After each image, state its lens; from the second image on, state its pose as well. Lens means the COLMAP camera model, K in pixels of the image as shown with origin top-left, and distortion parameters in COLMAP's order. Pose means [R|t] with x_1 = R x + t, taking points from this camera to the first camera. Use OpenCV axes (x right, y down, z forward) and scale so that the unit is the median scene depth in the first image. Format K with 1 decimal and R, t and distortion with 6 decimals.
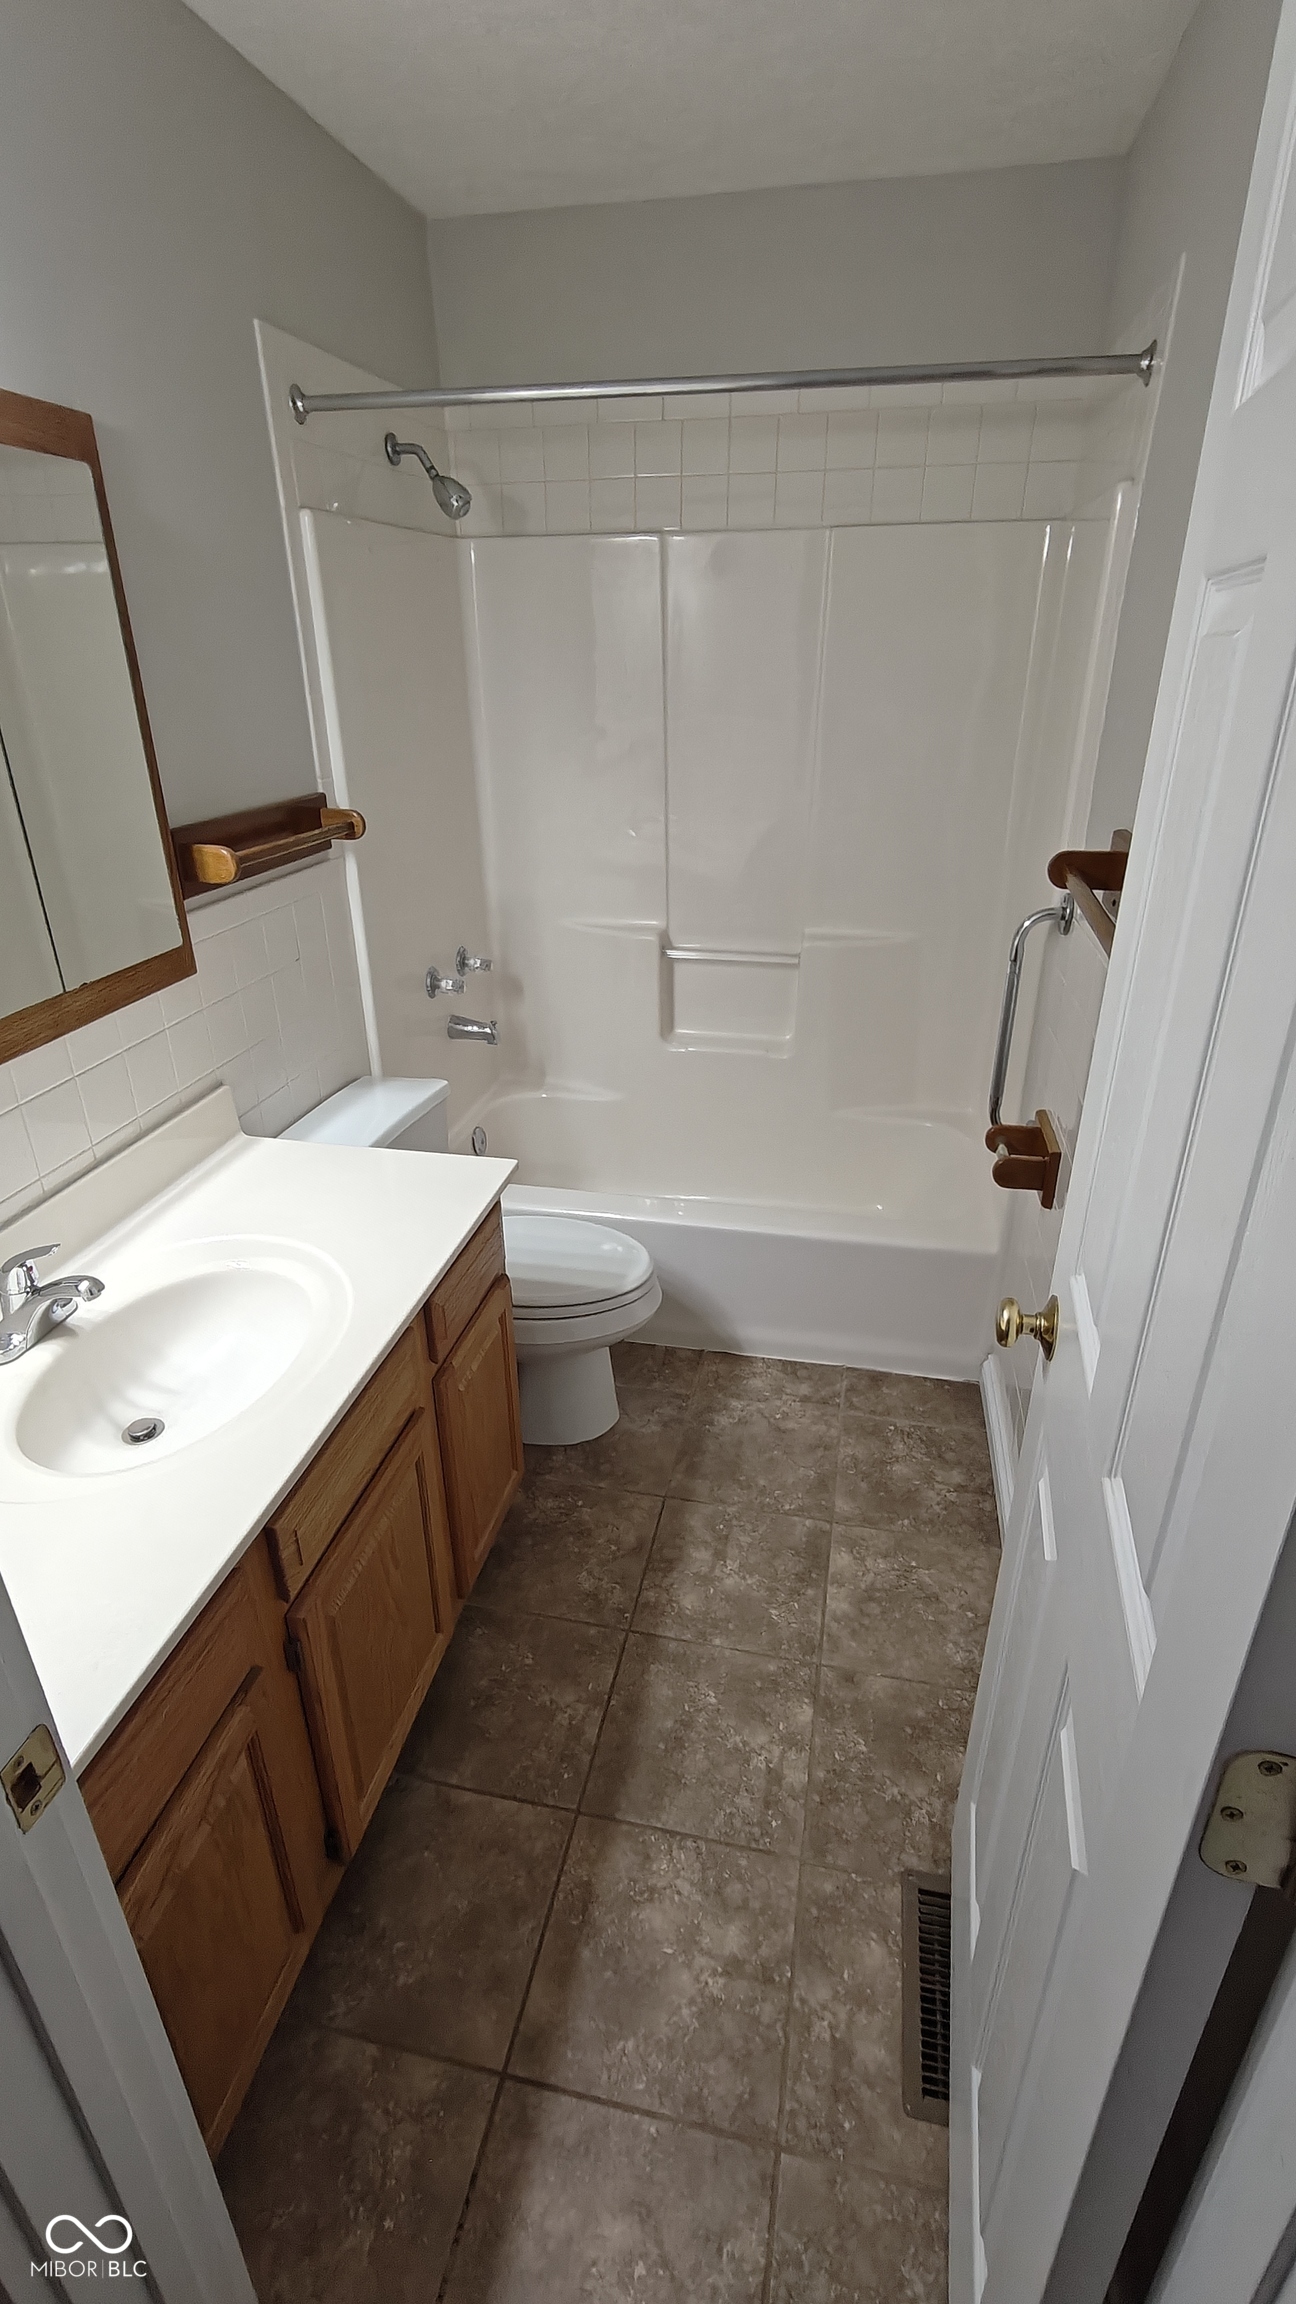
lens RADIAL K [[1086.8, 0, 629.0], [0, 1086.8, 1142.8], [0, 0, 1]] dist [0.000293, 0.002423]
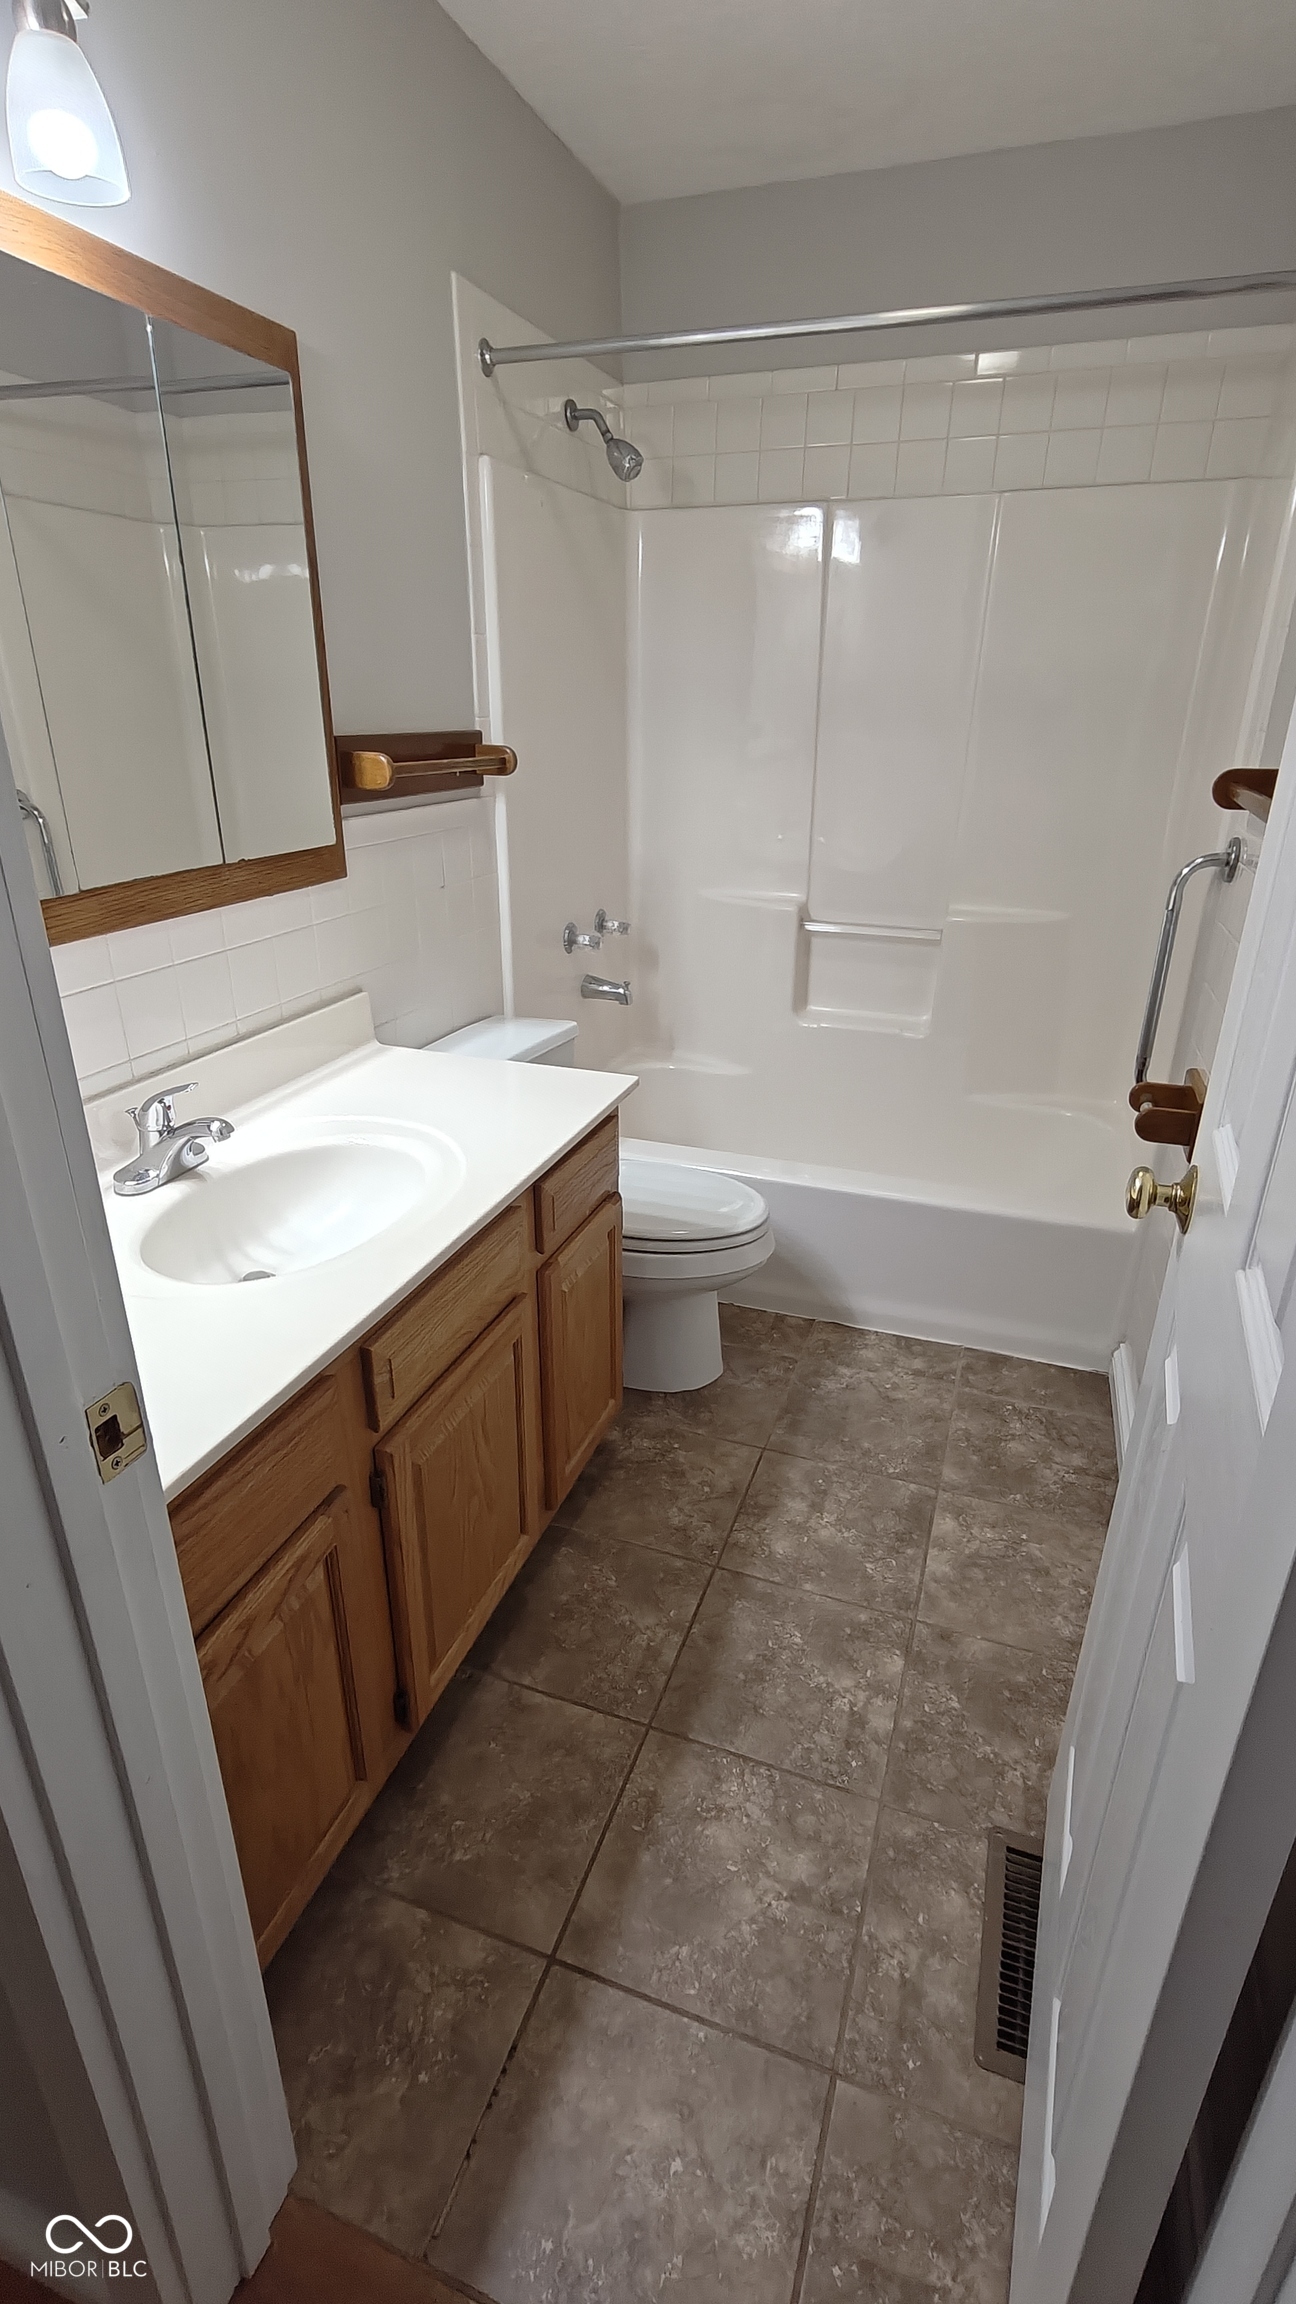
lens RADIAL K [[1086.8, 0, 631.4], [0, 1086.8, 1155.6], [0, 0, 1]] dist [0.000293, 0.002423]
pose [[0.990591, 0.069468, -0.117911, 0.015574], [-0.074796, 0.996340, -0.041379, 0.146028], [0.114605, 0.049809, 0.992162, 0.011762]]
